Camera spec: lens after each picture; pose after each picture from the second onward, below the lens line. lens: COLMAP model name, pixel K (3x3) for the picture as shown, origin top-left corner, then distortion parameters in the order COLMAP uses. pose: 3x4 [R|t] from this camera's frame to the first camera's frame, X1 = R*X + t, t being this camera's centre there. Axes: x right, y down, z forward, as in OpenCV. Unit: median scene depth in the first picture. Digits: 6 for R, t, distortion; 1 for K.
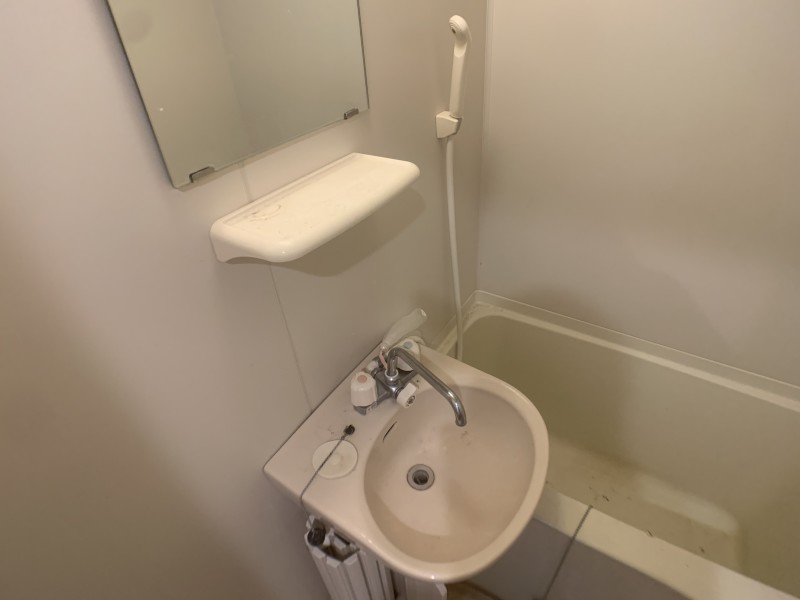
lens RADIAL K [[418.5, 0, 391.0], [0, 418.5, 298.3], [0, 0, 1]] dist [-0.092753, 0.016883]
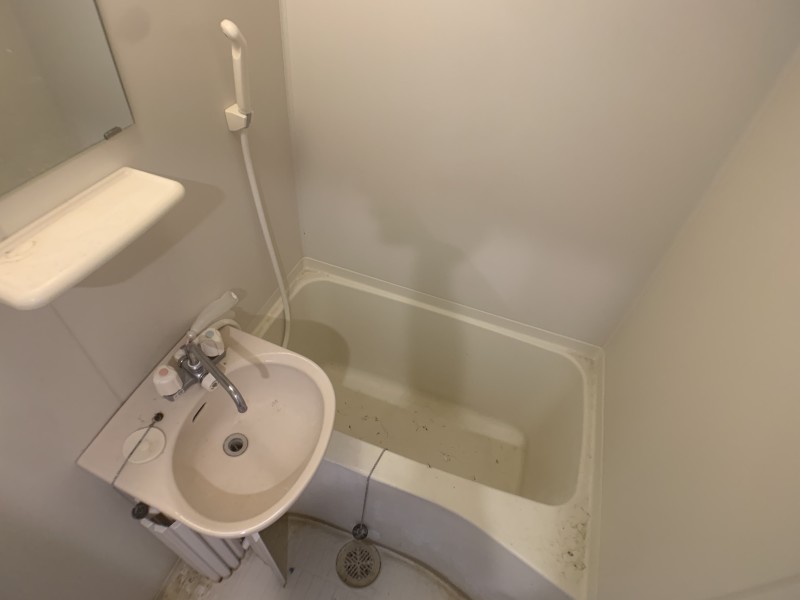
lens RADIAL K [[418.5, 0, 391.0], [0, 418.5, 298.3], [0, 0, 1]] dist [-0.092753, 0.016883]
pose [[0.957874, -0.065192, 0.279692, 0.207999], [0.019309, 0.986310, 0.163765, -0.154195], [-0.286539, -0.151465, 0.946020, -0.143587]]
